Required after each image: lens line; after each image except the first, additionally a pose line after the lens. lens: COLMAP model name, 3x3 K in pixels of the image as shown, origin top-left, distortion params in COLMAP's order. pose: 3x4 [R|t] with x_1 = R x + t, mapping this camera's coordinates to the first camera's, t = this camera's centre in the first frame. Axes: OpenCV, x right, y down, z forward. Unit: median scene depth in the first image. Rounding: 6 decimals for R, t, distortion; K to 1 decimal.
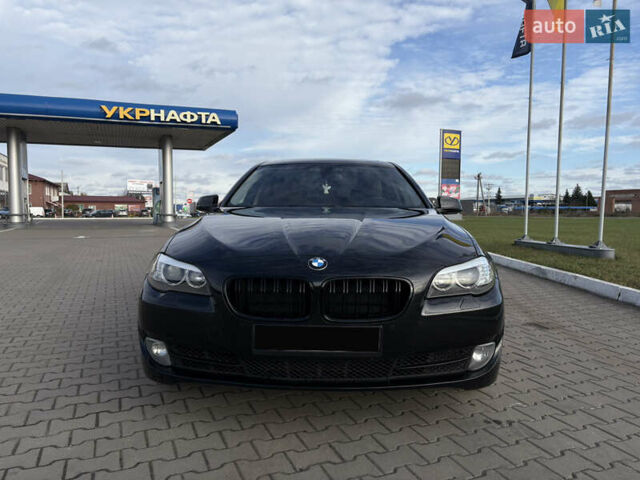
lens RADIAL K [[480.7, 0, 321.1], [0, 480.7, 250.8], [0, 0, 1]] dist [0.051350, -0.060254]
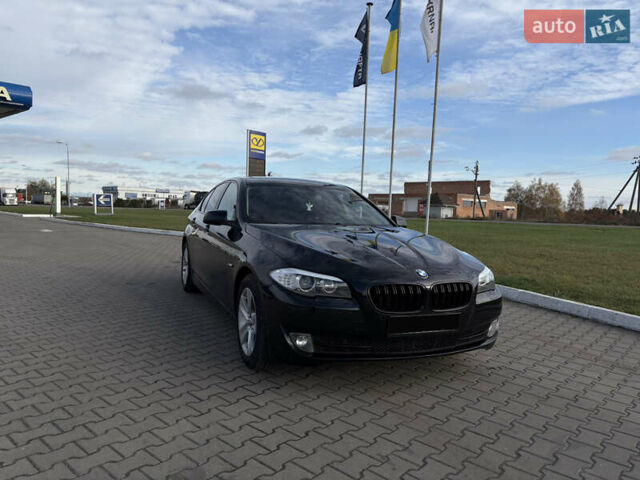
lens RADIAL K [[480.7, 0, 321.1], [0, 480.7, 250.8], [0, 0, 1]] dist [0.051350, -0.060254]
pose [[0.903449, -0.007998, 0.428622, -0.058896], [0.002199, 0.999899, 0.014022, -0.004149], [-0.428691, -0.011726, 0.903375, -0.013822]]
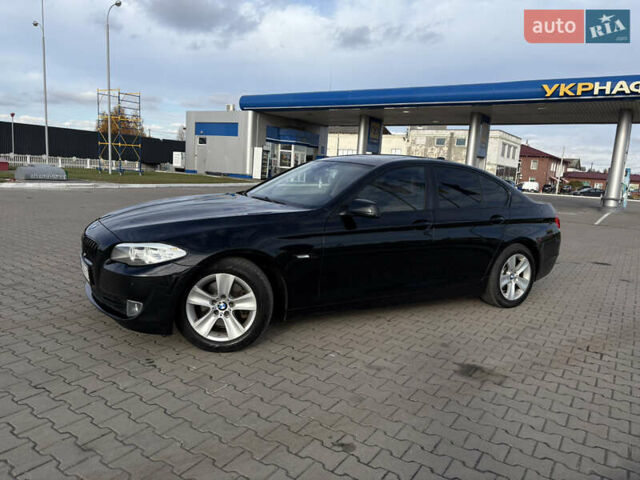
lens RADIAL K [[480.7, 0, 321.1], [0, 480.7, 250.8], [0, 0, 1]] dist [0.051350, -0.060254]
pose [[0.557064, 0.173476, -0.812149, 0.110828], [-0.132925, 0.983956, 0.119000, -0.011555], [0.819763, 0.041664, 0.571186, 0.037298]]
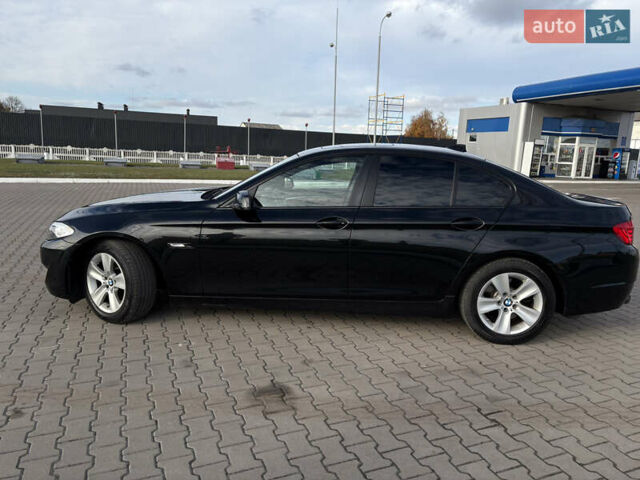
lens RADIAL K [[480.7, 0, 321.1], [0, 480.7, 250.8], [0, 0, 1]] dist [0.051350, -0.060254]
pose [[-0.020291, 0.198907, -0.979808, 0.127922], [-0.122351, 0.972150, 0.199886, -0.020887], [0.992279, 0.123936, 0.004611, 0.119044]]
